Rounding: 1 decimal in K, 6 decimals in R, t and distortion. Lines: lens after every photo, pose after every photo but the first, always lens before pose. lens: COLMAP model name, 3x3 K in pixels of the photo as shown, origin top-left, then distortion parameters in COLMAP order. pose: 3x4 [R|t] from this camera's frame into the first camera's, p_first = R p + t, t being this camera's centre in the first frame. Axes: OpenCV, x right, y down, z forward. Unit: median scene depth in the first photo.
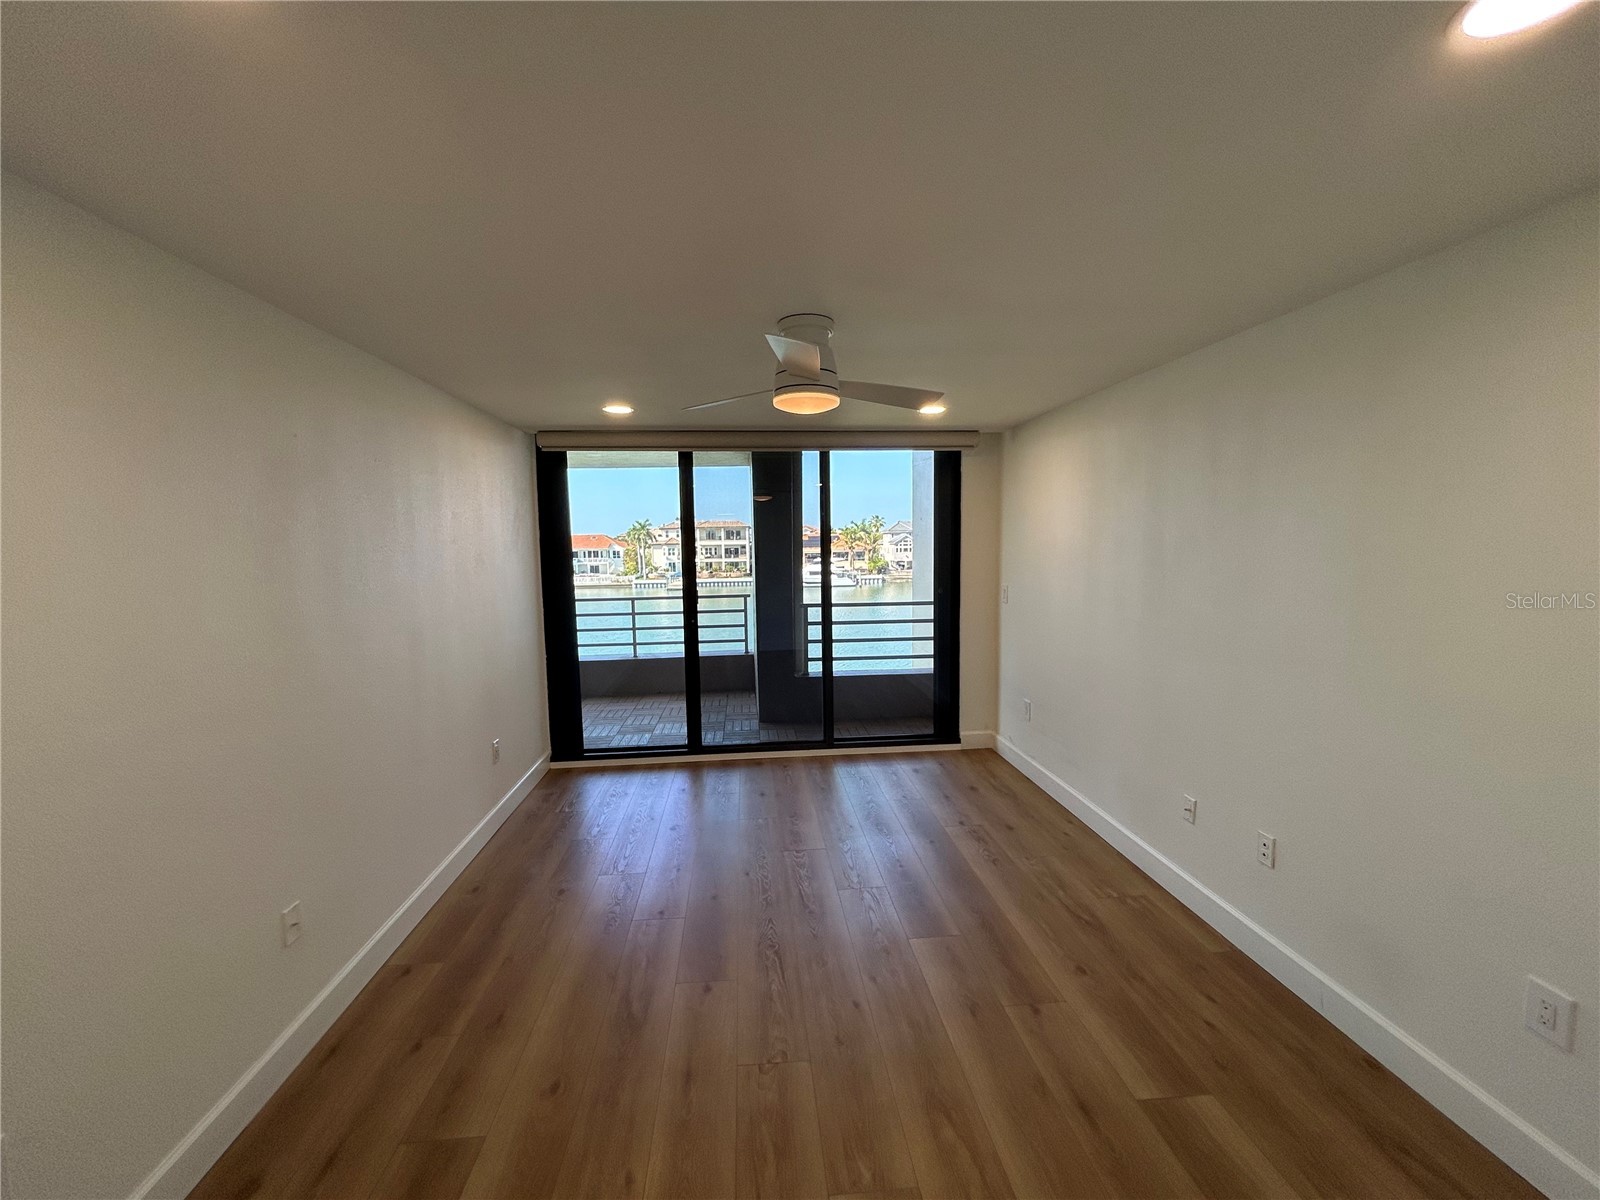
lens RADIAL K [[646.7, 0, 794.8], [0, 646.7, 601.1], [0, 0, 1]] dist [0.003720, -0.001981]
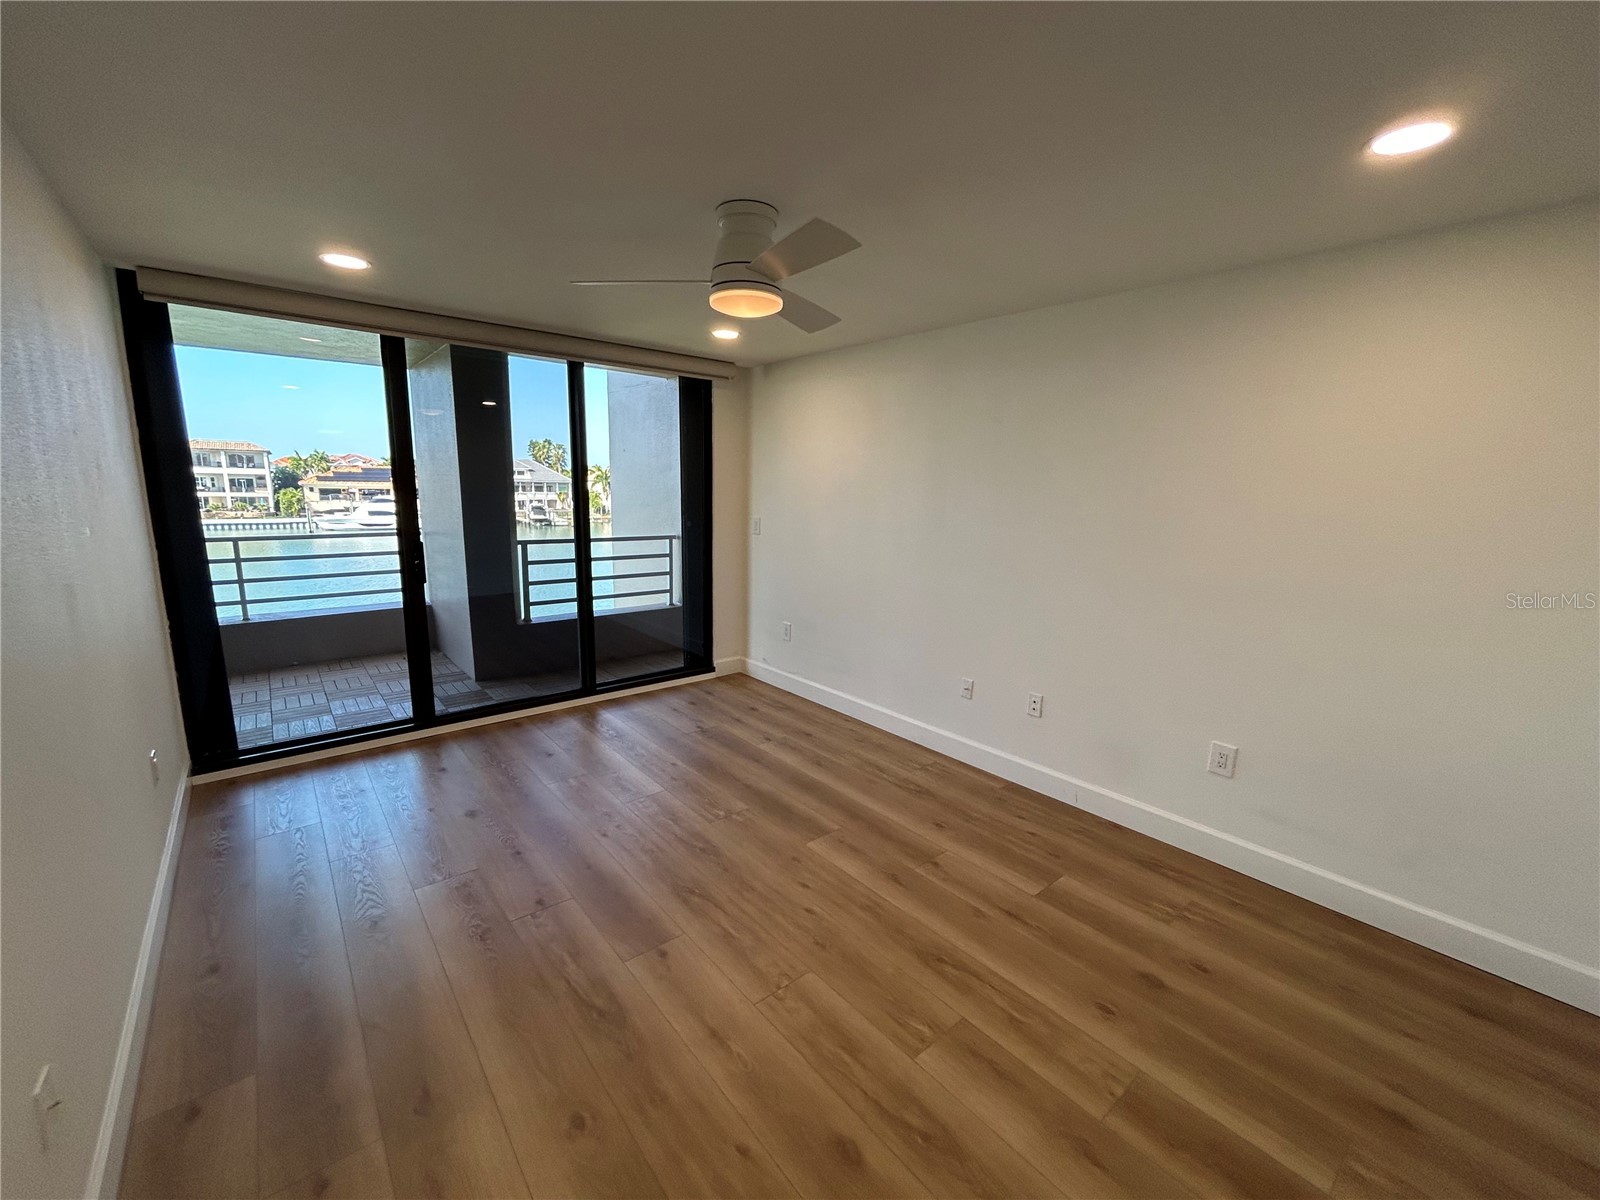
lens RADIAL K [[646.7, 0, 795.7], [0, 646.7, 599.2], [0, 0, 1]] dist [0.003720, -0.001981]
pose [[0.819007, -0.067710, 0.569774, -0.184990], [0.018394, 0.995601, 0.091874, 0.009497], [-0.573488, -0.064765, 0.816650, 0.072487]]
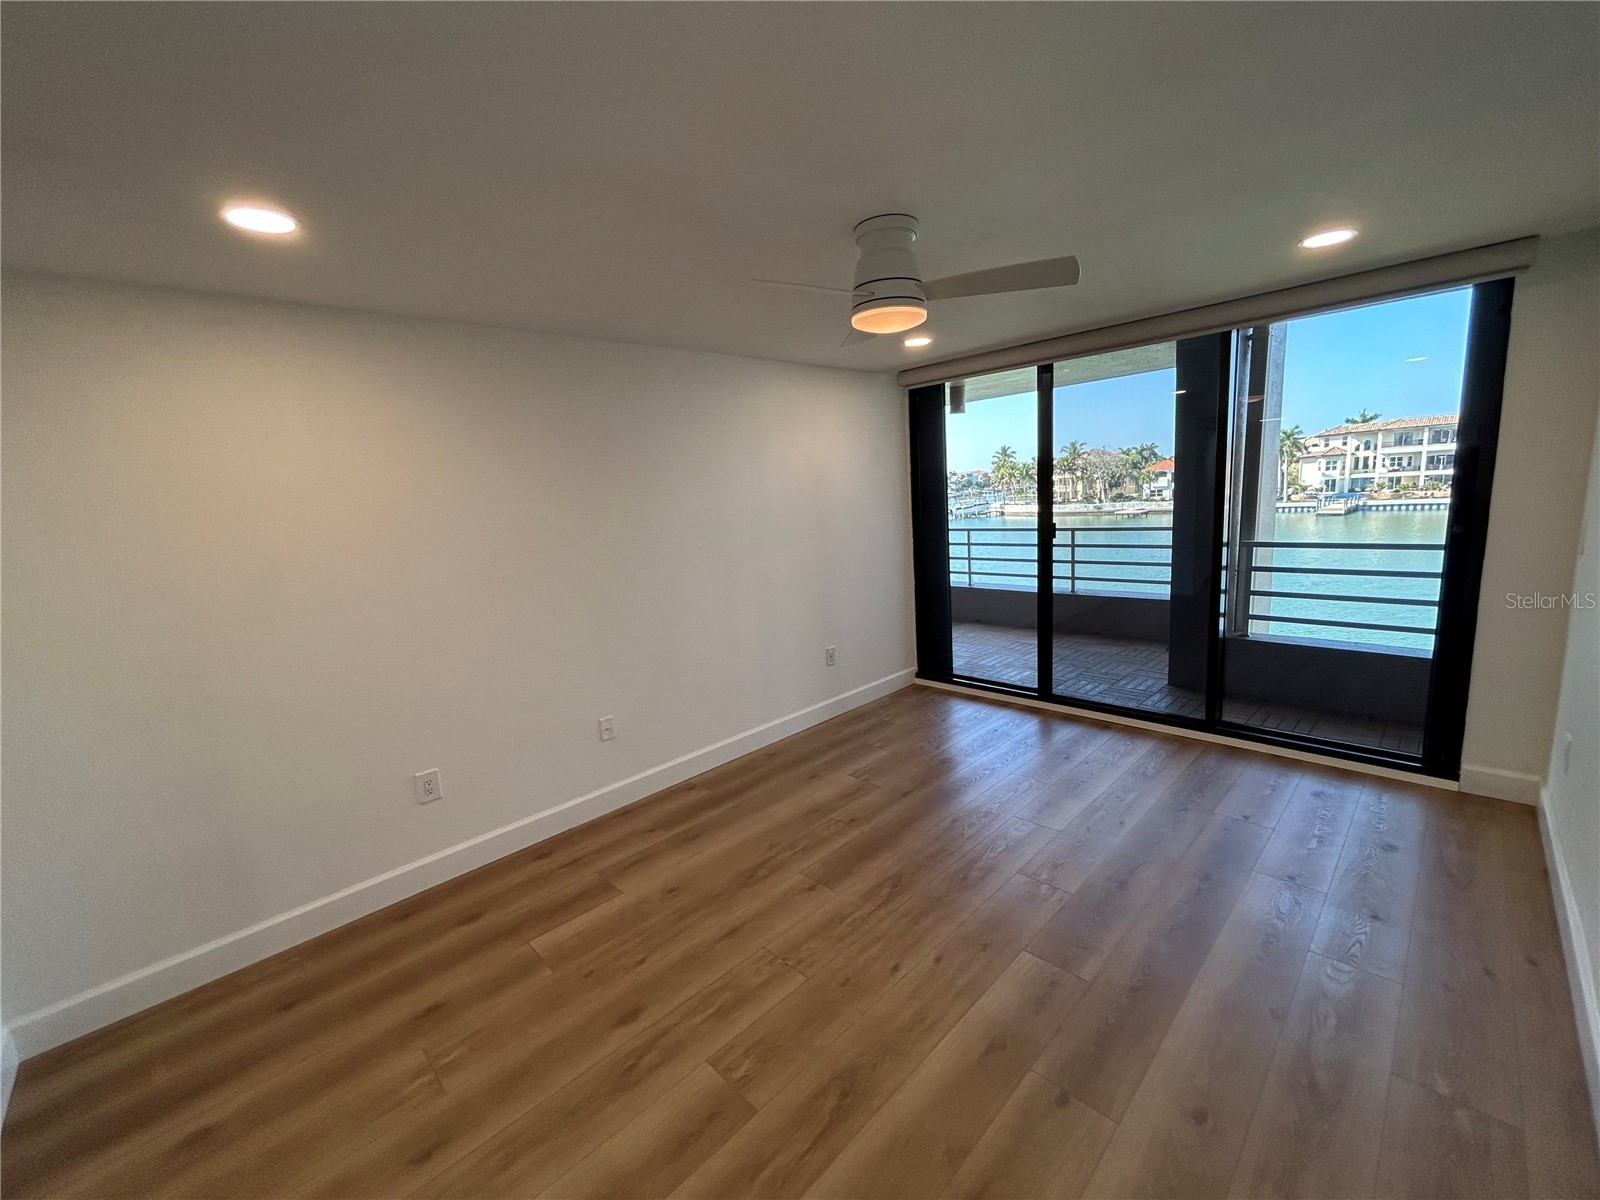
lens RADIAL K [[646.7, 0, 793.6], [0, 646.7, 601.5], [0, 0, 1]] dist [0.003720, -0.001981]
pose [[0.634528, 0.104735, -0.765771, 0.256306], [-0.015221, 0.992277, 0.123101, -0.010530], [0.772750, -0.066455, 0.631222, 0.120896]]
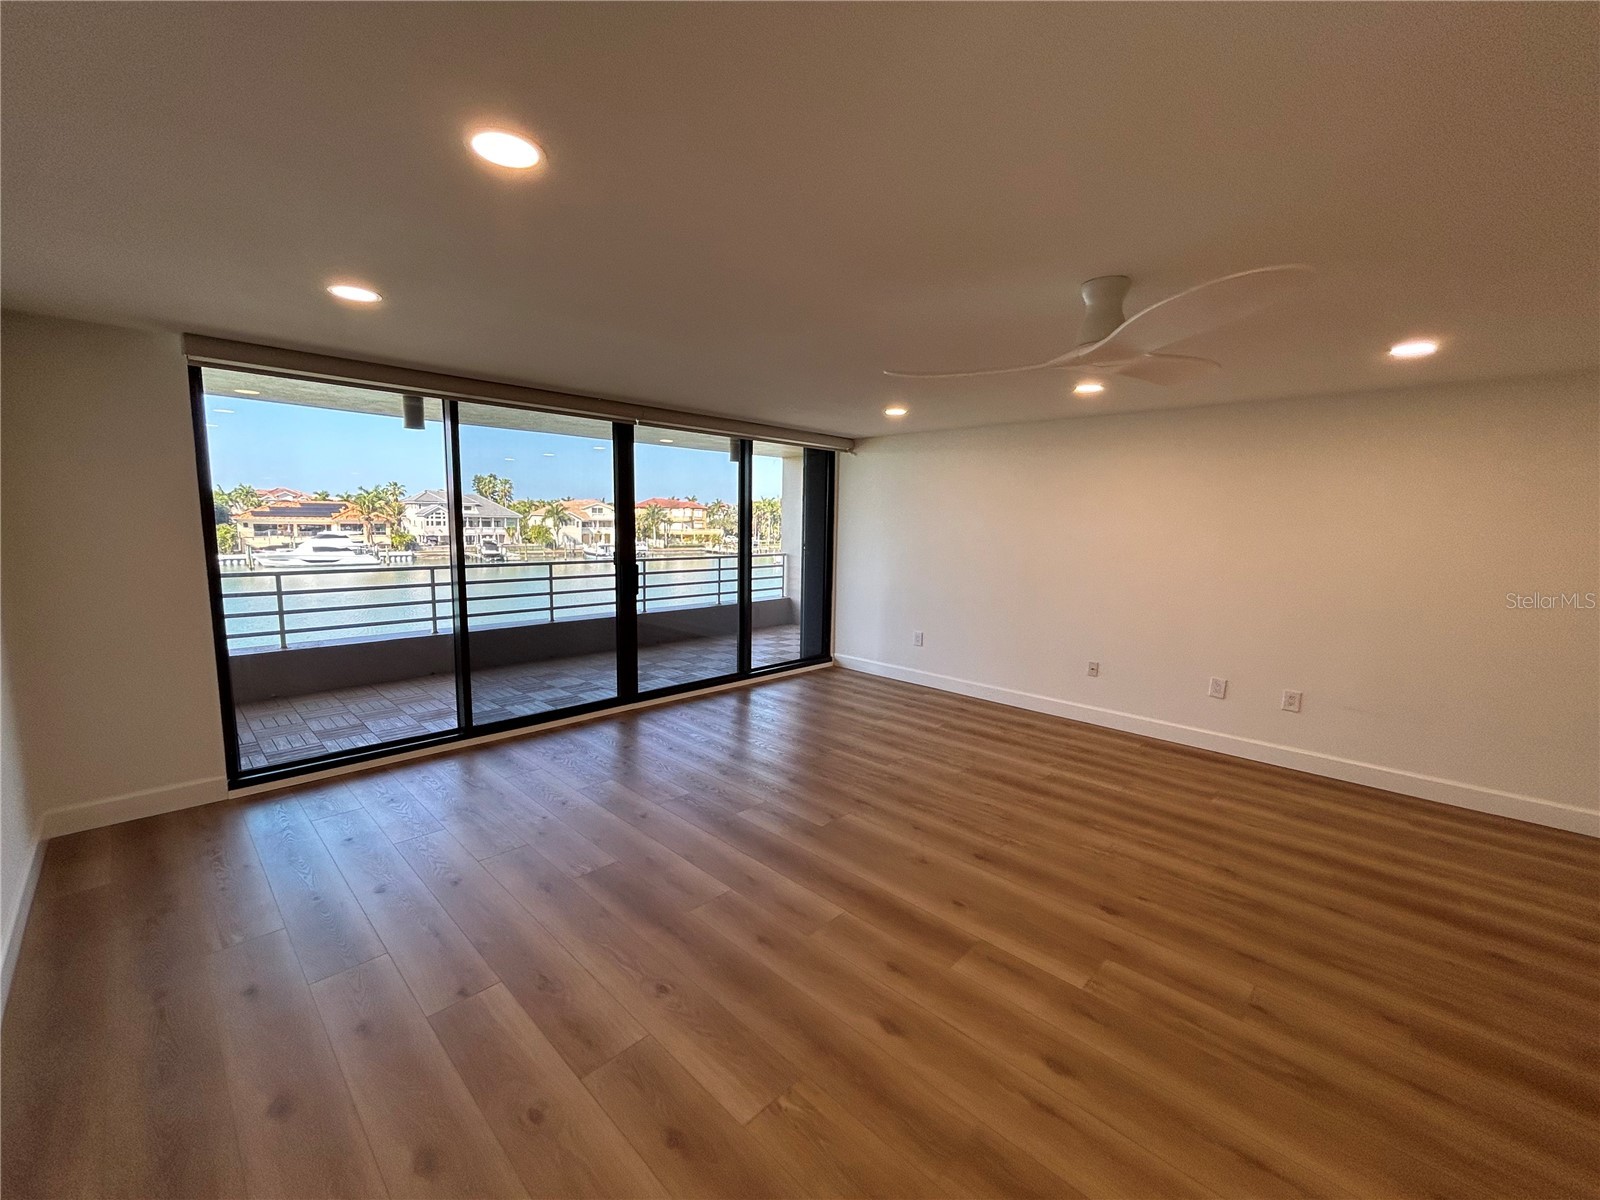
lens RADIAL K [[646.7, 0, 786.8], [0, 646.7, 604.1], [0, 0, 1]] dist [0.003720, -0.001981]
pose [[0.775045, -0.053166, 0.629665, -0.522112], [0.027675, 0.998354, 0.050232, 0.016916], [-0.631300, -0.021506, 0.775241, -0.013113]]
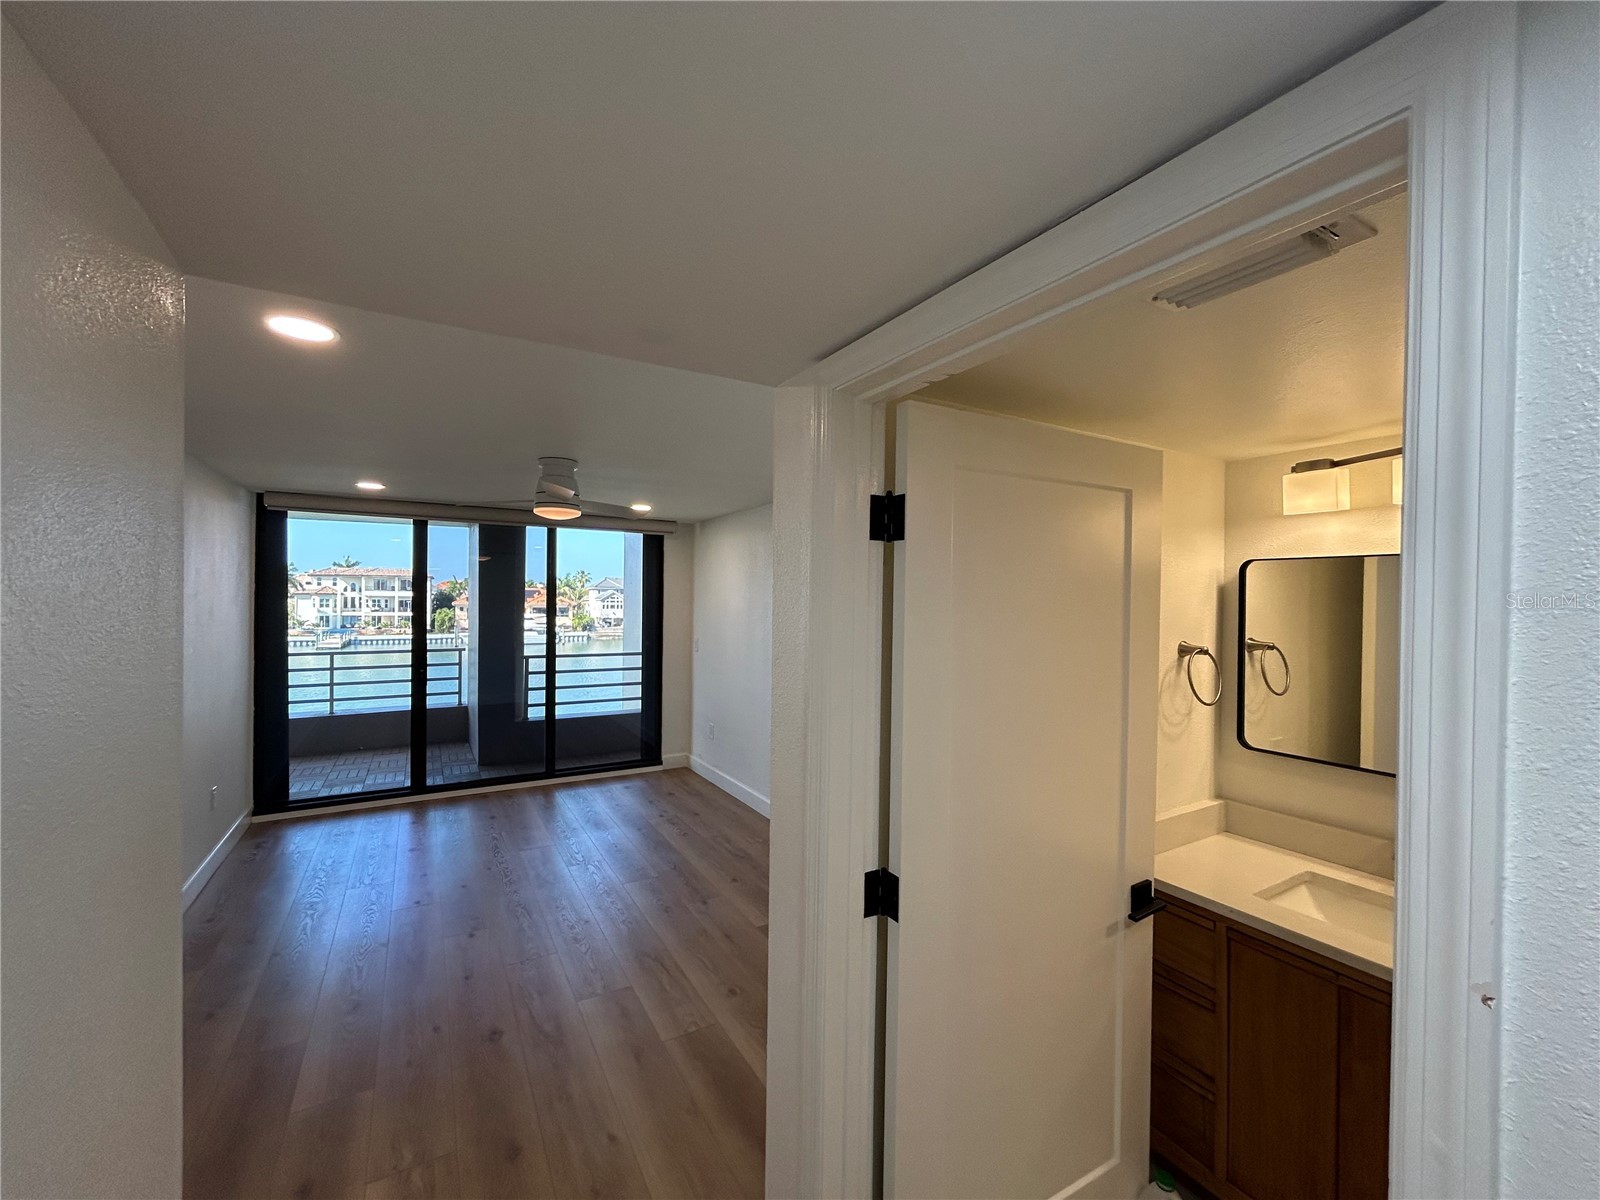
lens RADIAL K [[646.7, 0, 792.9], [0, 646.7, 597.0], [0, 0, 1]] dist [0.003720, -0.001981]
pose [[0.903647, 0.027652, 0.427383, -0.049683], [0.012926, 0.995698, -0.091752, 0.012370], [-0.428082, 0.088436, 0.899403, -0.220157]]
